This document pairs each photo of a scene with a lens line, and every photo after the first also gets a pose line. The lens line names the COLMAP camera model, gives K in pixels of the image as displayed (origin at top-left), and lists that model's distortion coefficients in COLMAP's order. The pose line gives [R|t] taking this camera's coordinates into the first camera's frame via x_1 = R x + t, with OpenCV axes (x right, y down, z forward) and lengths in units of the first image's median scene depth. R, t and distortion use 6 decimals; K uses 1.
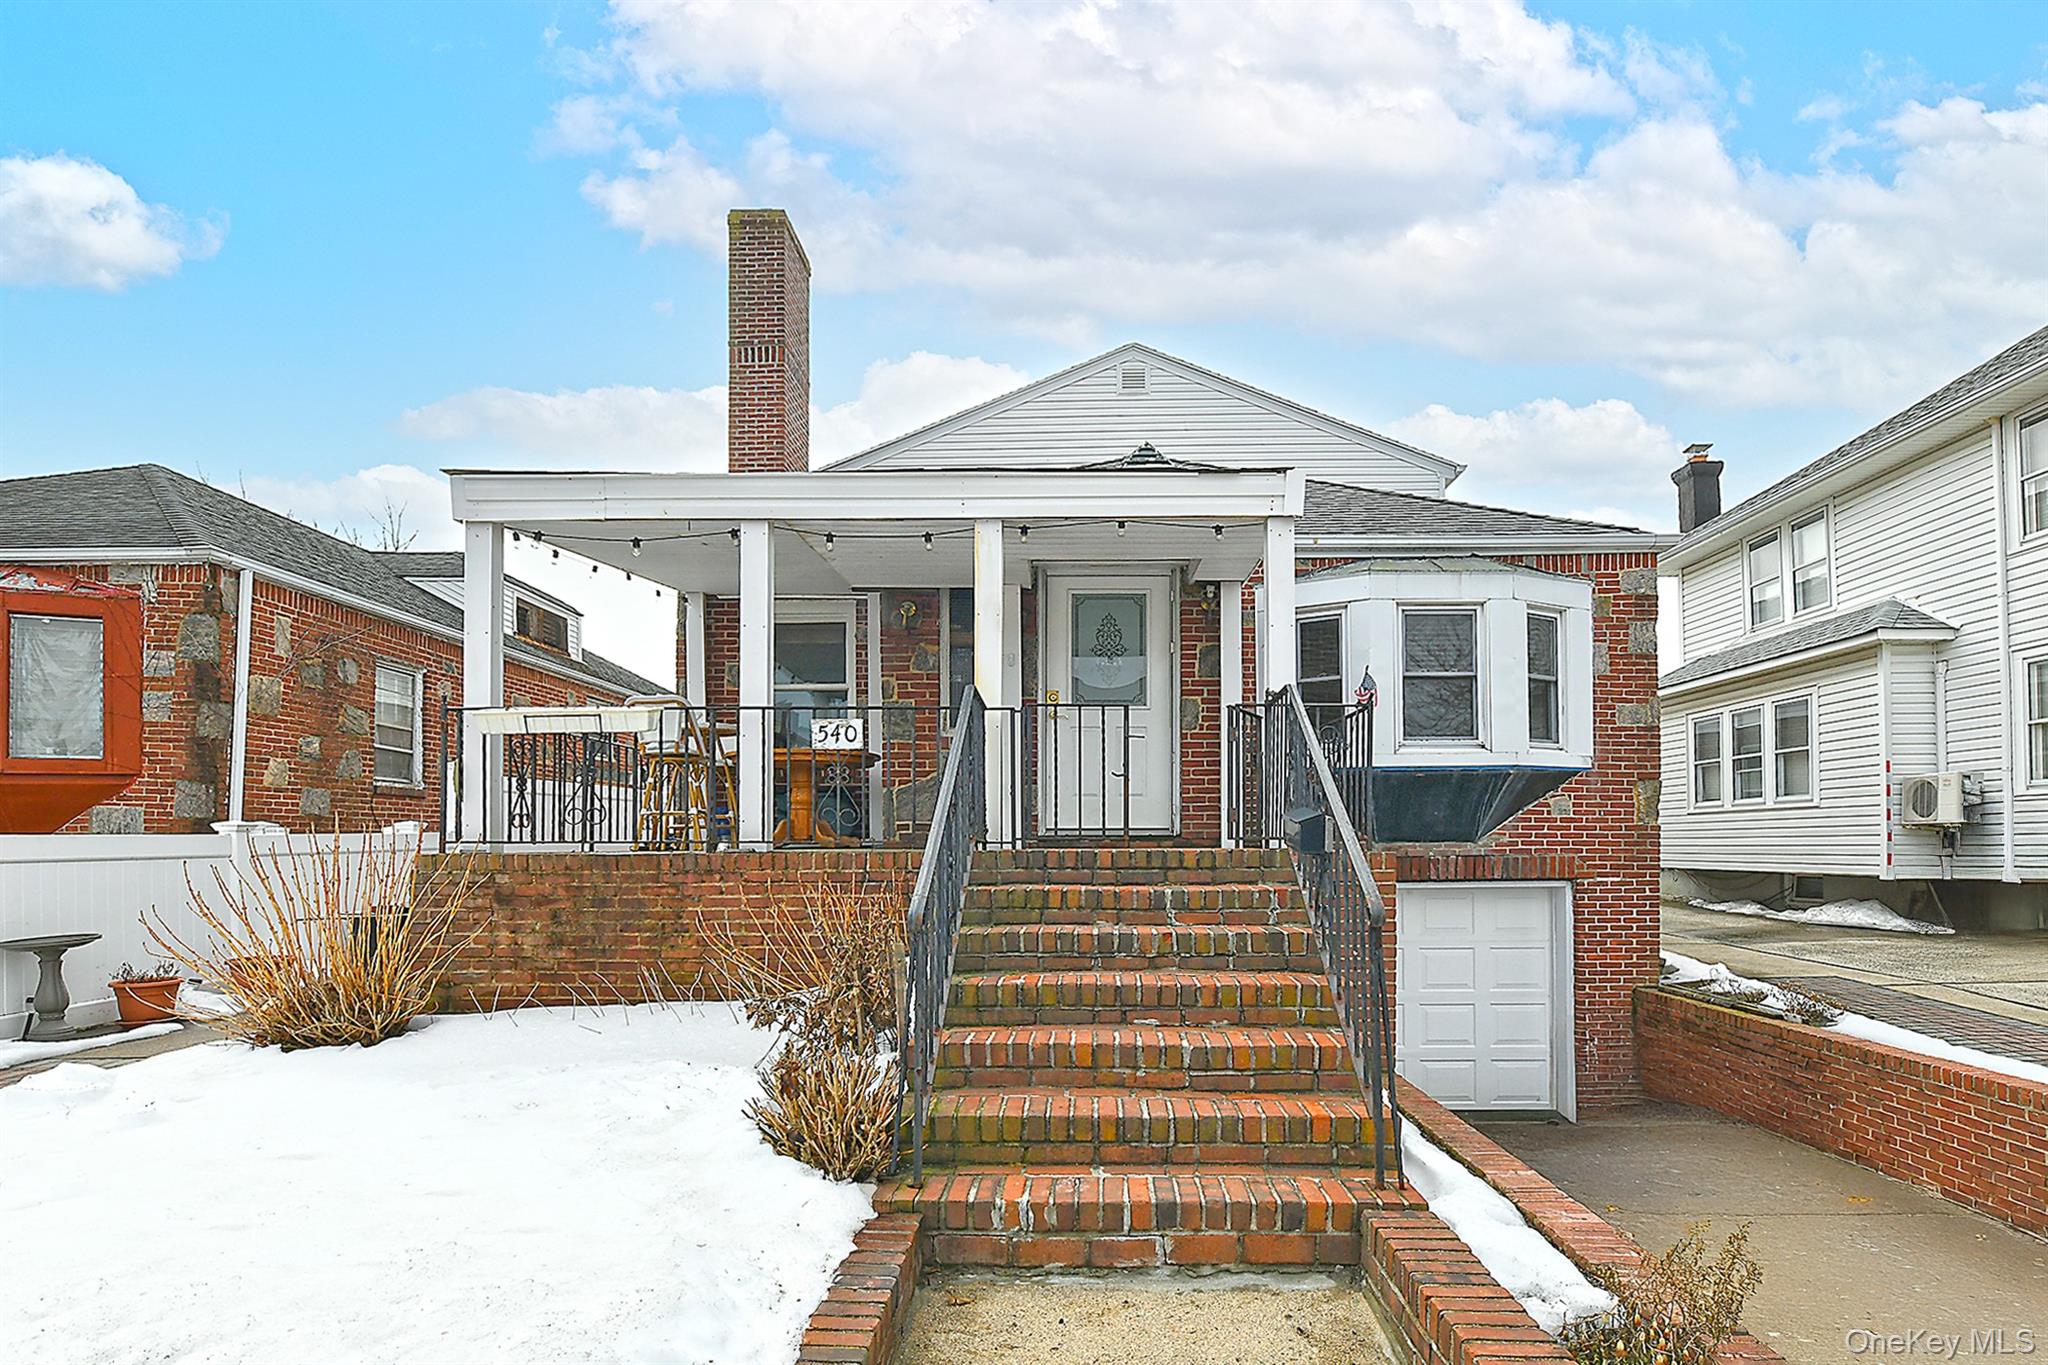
lens RADIAL K [[1010.1, 0, 1127.5], [0, 1010.1, 807.2], [0, 0, 1]] dist [0.003052, -0.000647]
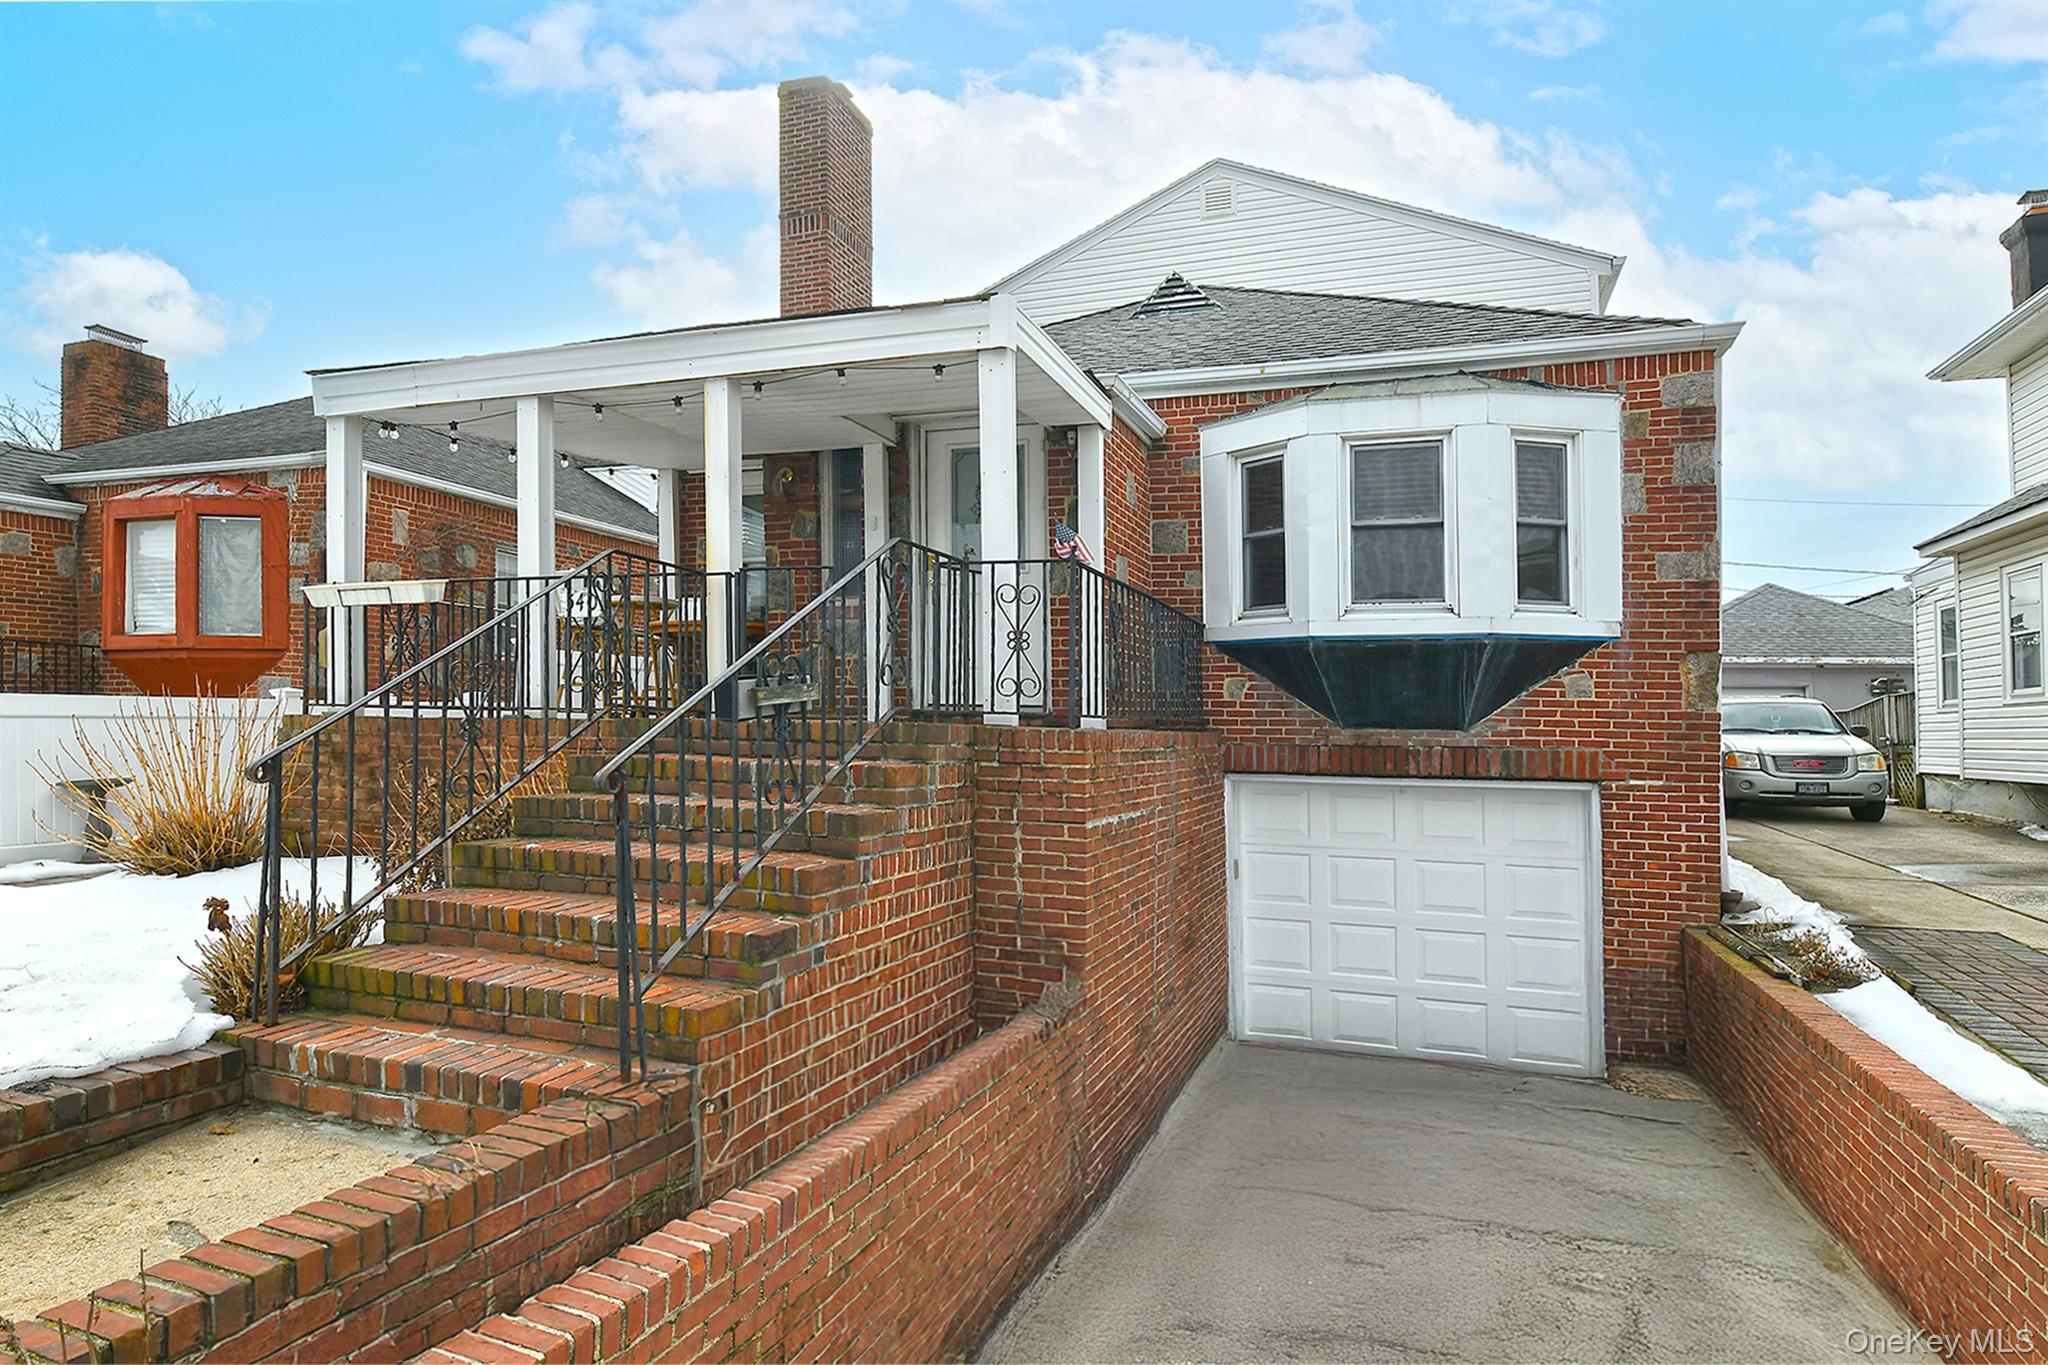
lens RADIAL K [[1120.9, 0, 1030.1], [0, 1120.9, 691.3], [0, 0, 1]] dist [-0.001000, -0.002256]
pose [[0.948264, 0.010967, -0.317293, 0.306465], [-0.010932, 0.999938, 0.001893, 0.005831], [0.317294, 0.001674, 0.948326, 0.049466]]
